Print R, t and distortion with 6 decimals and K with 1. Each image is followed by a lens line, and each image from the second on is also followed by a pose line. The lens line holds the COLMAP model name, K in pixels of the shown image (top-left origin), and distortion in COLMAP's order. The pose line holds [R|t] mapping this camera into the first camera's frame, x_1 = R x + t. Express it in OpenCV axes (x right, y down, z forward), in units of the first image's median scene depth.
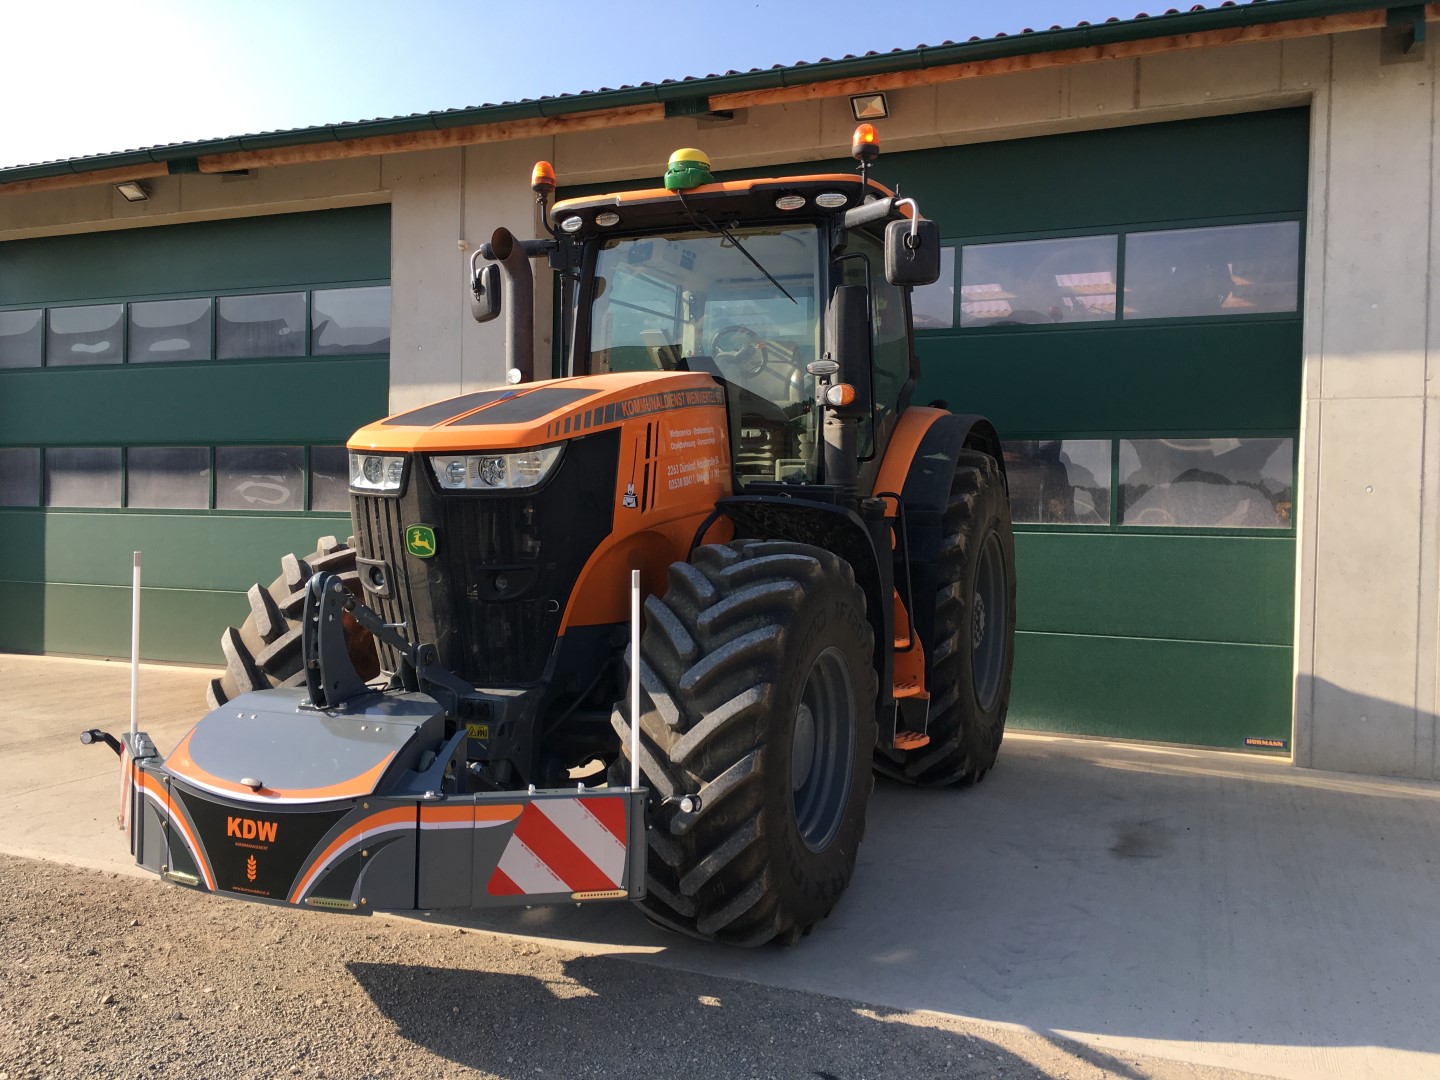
lens RADIAL K [[1241.6, 0, 720.0], [0, 1241.6, 540.0], [0, 0, 1]] dist [0.089349, -0.130073]
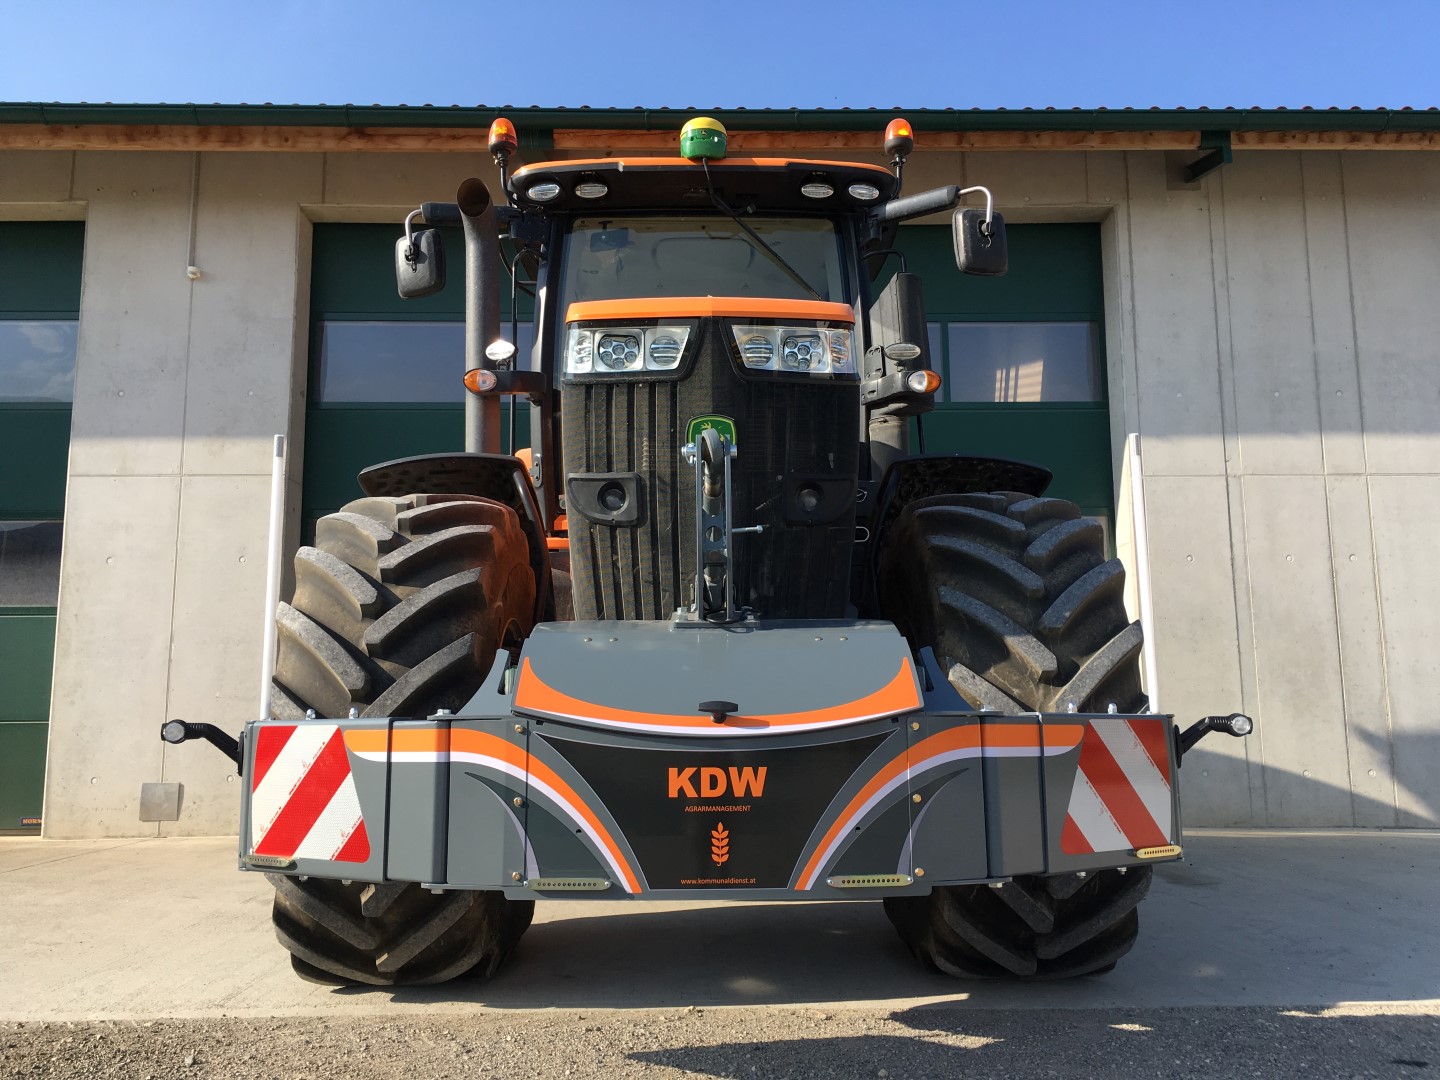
lens RADIAL K [[1241.6, 0, 720.0], [0, 1241.6, 540.0], [0, 0, 1]] dist [0.089349, -0.130073]
pose [[0.908687, 0.035496, 0.415967, -0.368161], [0.032137, 0.987475, -0.154470, 0.118978], [-0.416240, 0.153733, 0.896164, 0.237688]]
